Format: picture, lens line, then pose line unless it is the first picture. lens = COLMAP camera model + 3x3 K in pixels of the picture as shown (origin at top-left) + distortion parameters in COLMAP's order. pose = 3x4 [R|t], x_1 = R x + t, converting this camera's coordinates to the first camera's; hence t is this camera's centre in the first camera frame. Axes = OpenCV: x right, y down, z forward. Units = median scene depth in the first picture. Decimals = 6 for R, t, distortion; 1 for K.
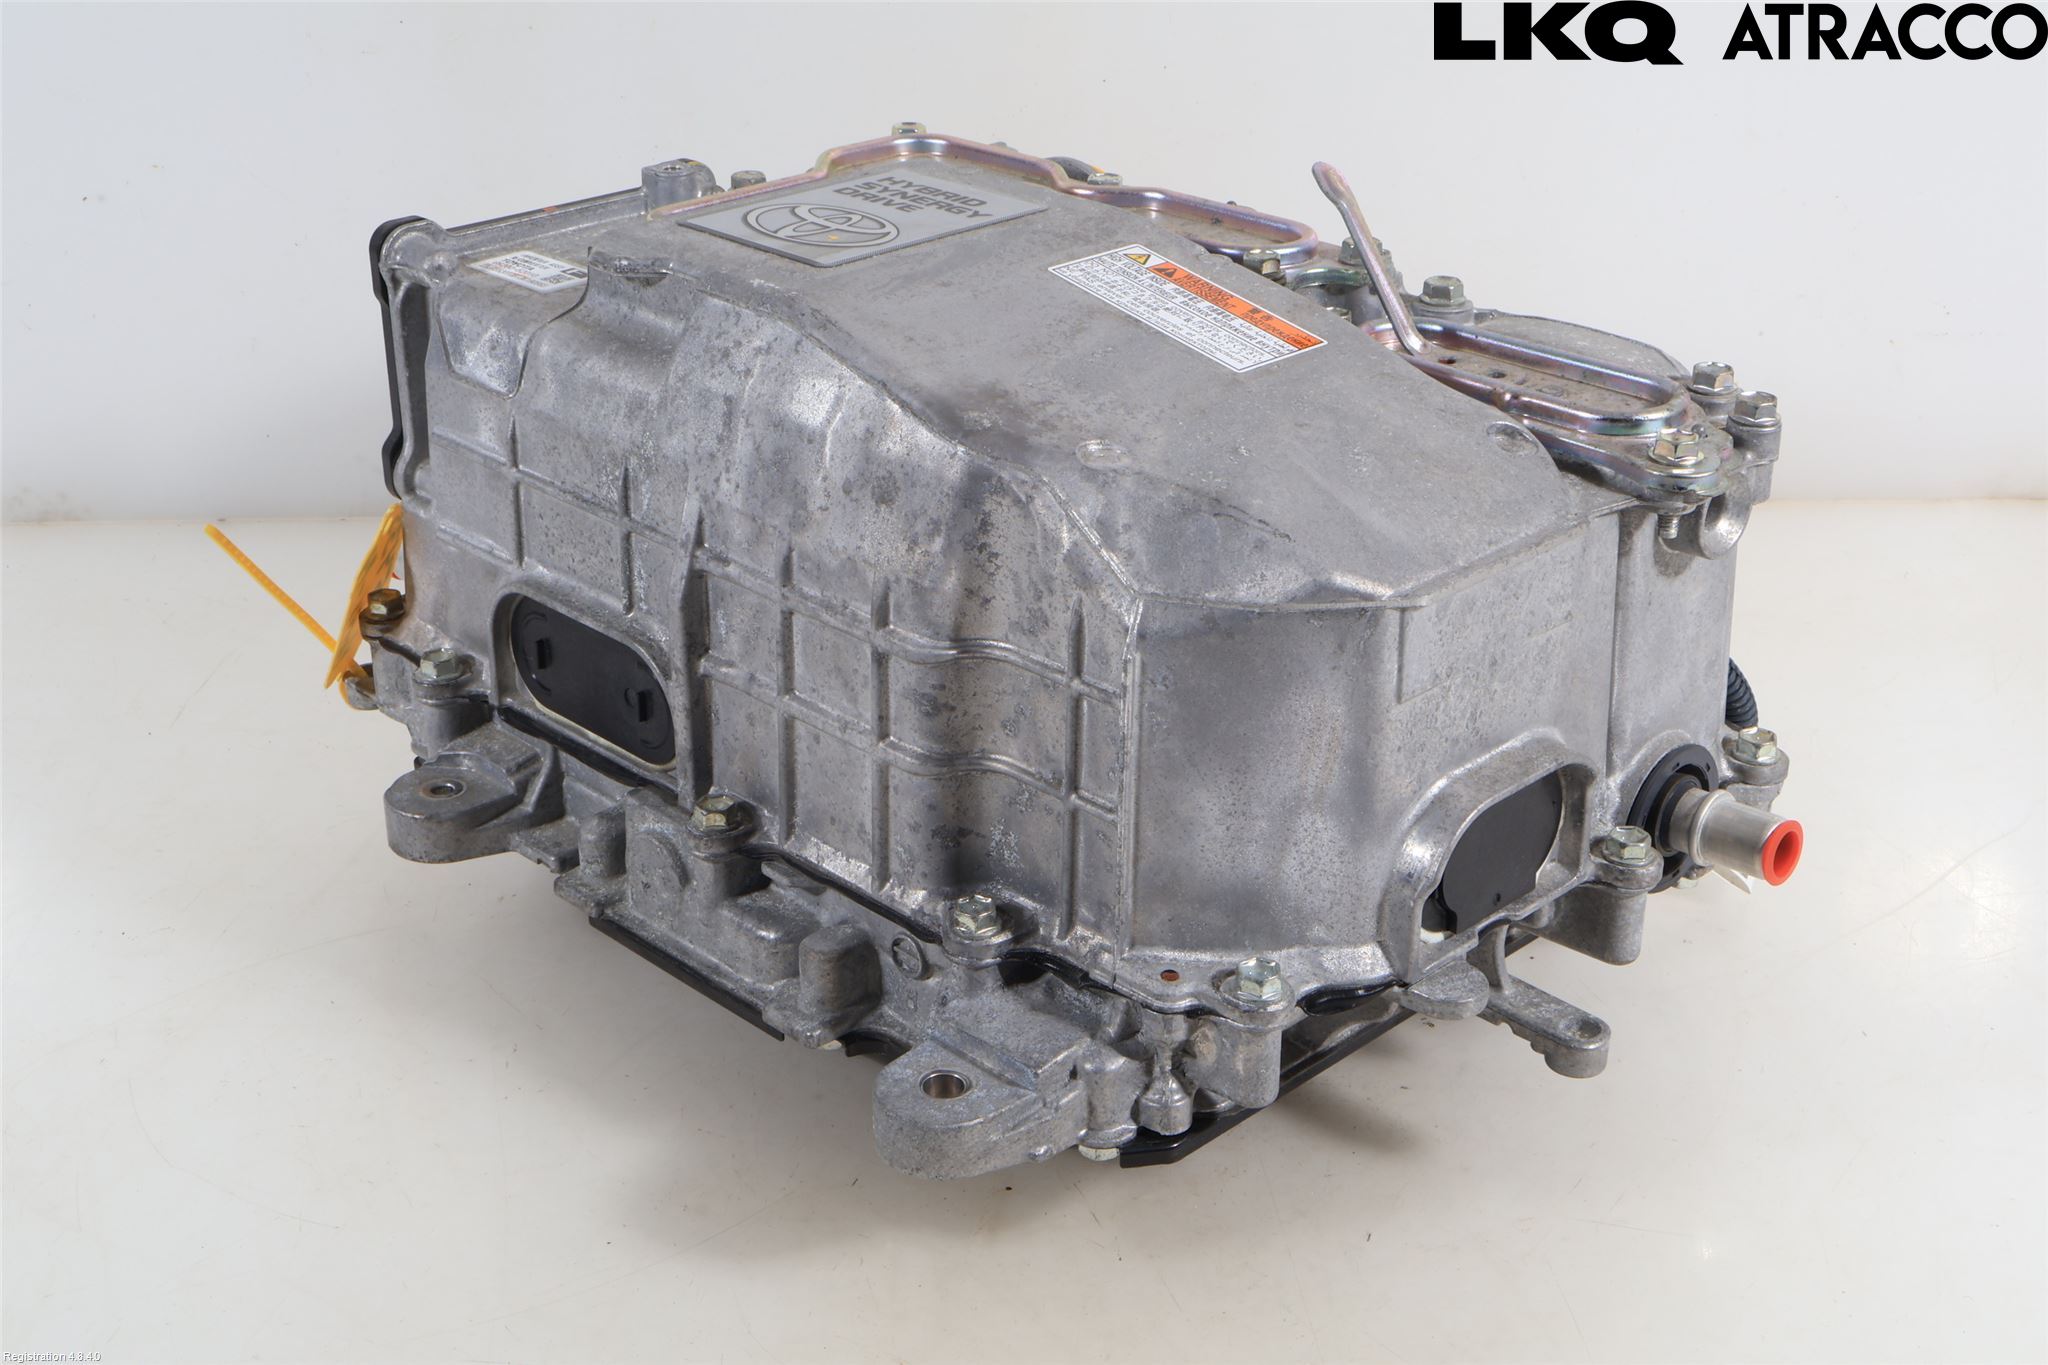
lens RADIAL K [[2663.1, 0, 1021.8], [0, 2663.1, 681.7], [0, 0, 1]] dist [-0.032003, 0.000000]
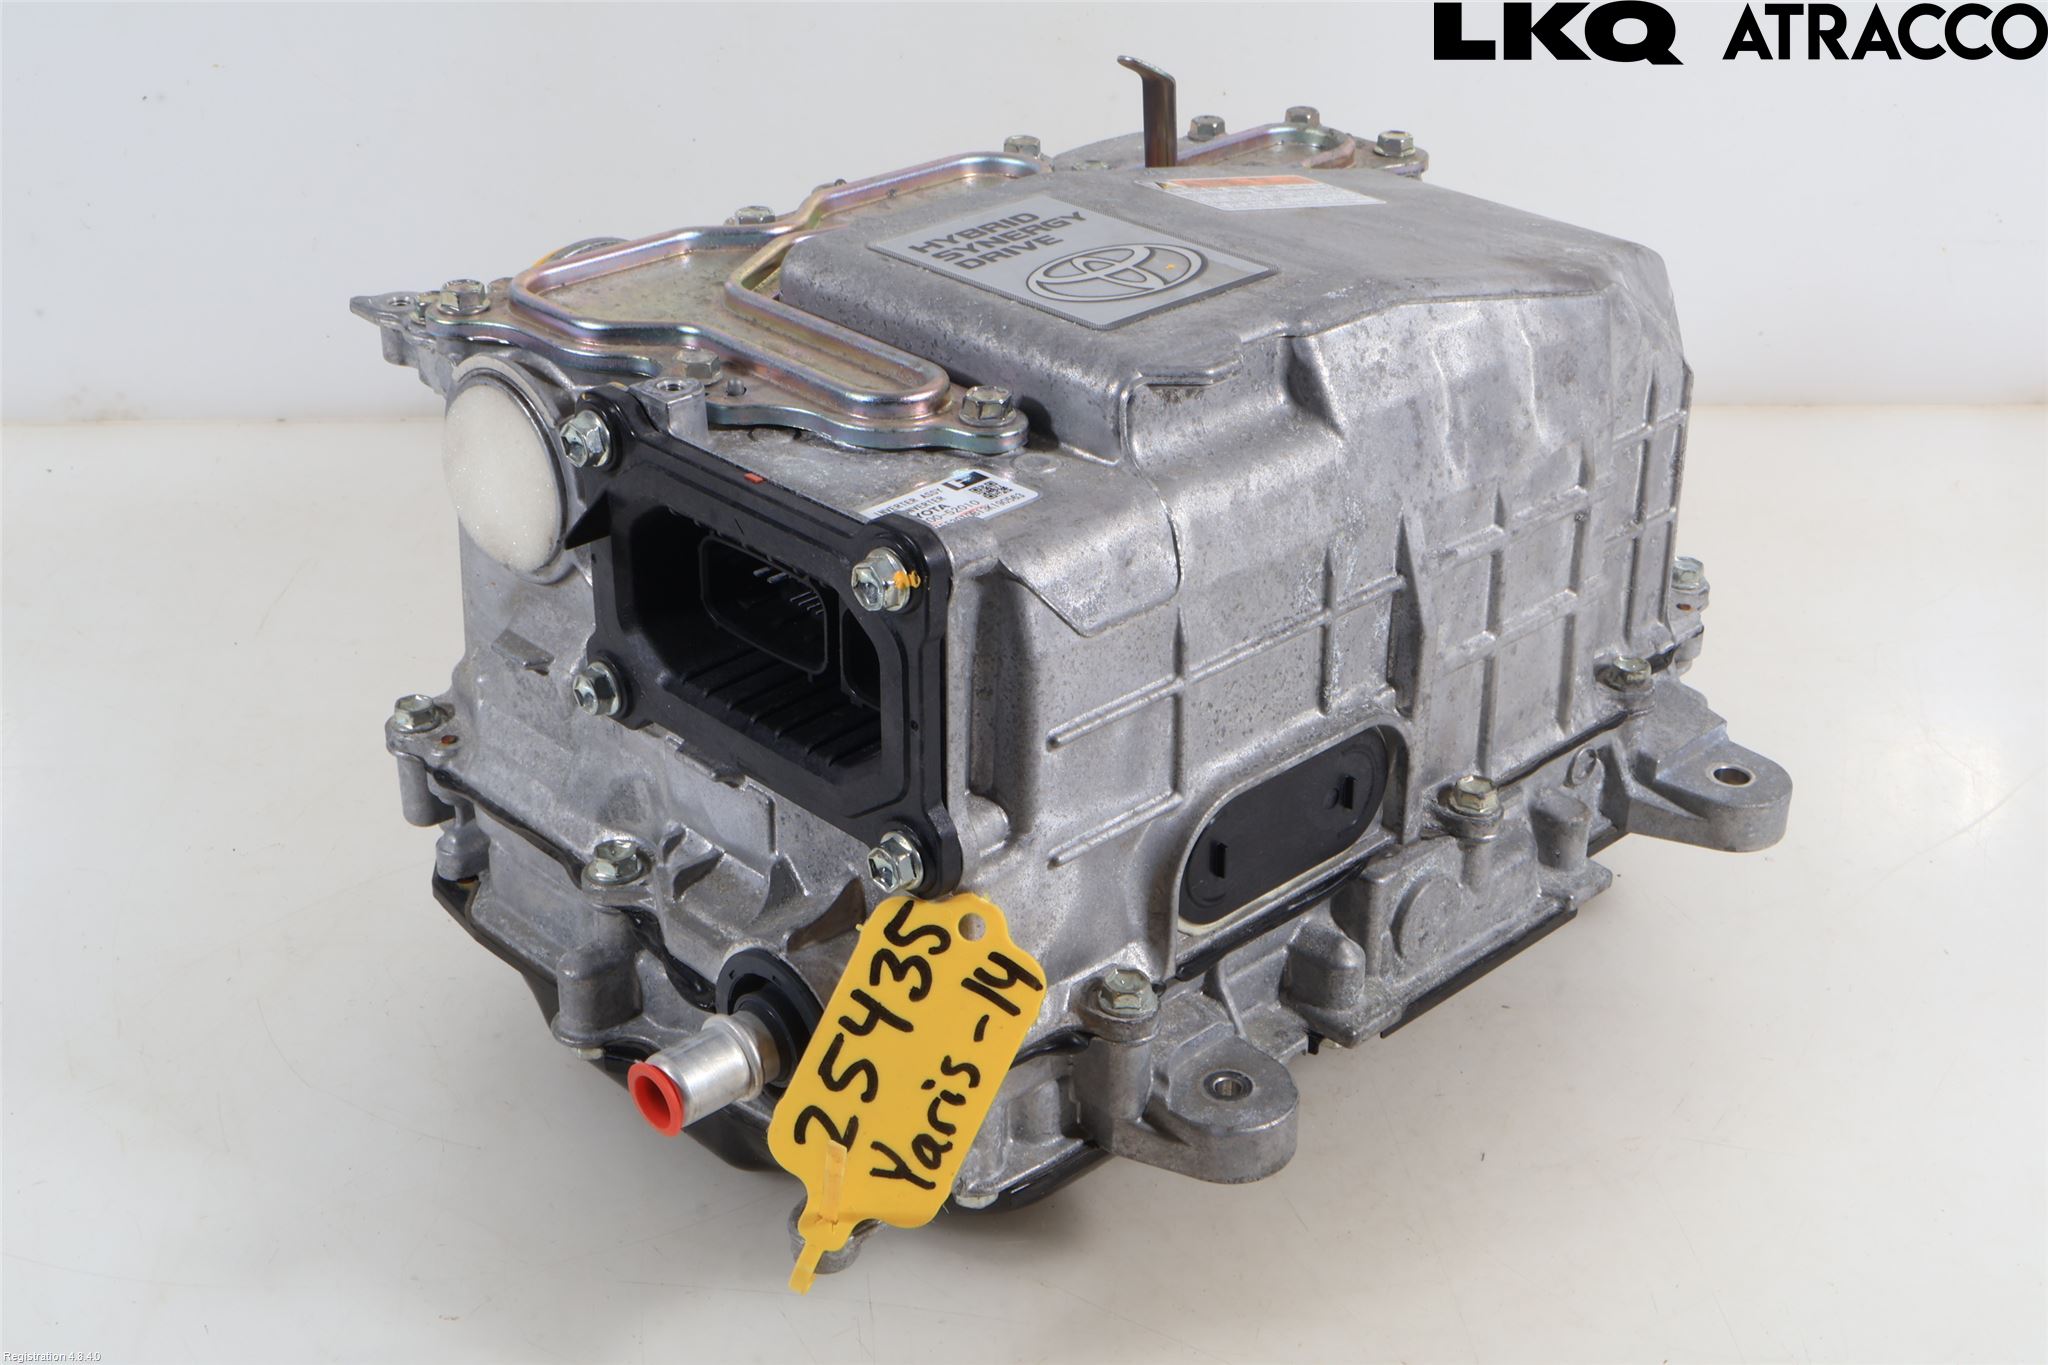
lens RADIAL K [[2663.1, 0, 1023.3], [0, 2663.1, 681.0], [0, 0, 1]] dist [-0.032003, 0.000000]
pose [[0.010245, -0.466719, 0.884346, -0.915487], [0.422754, 0.803488, 0.419148, -0.442856], [-0.906187, 0.369567, 0.205539, 0.882128]]
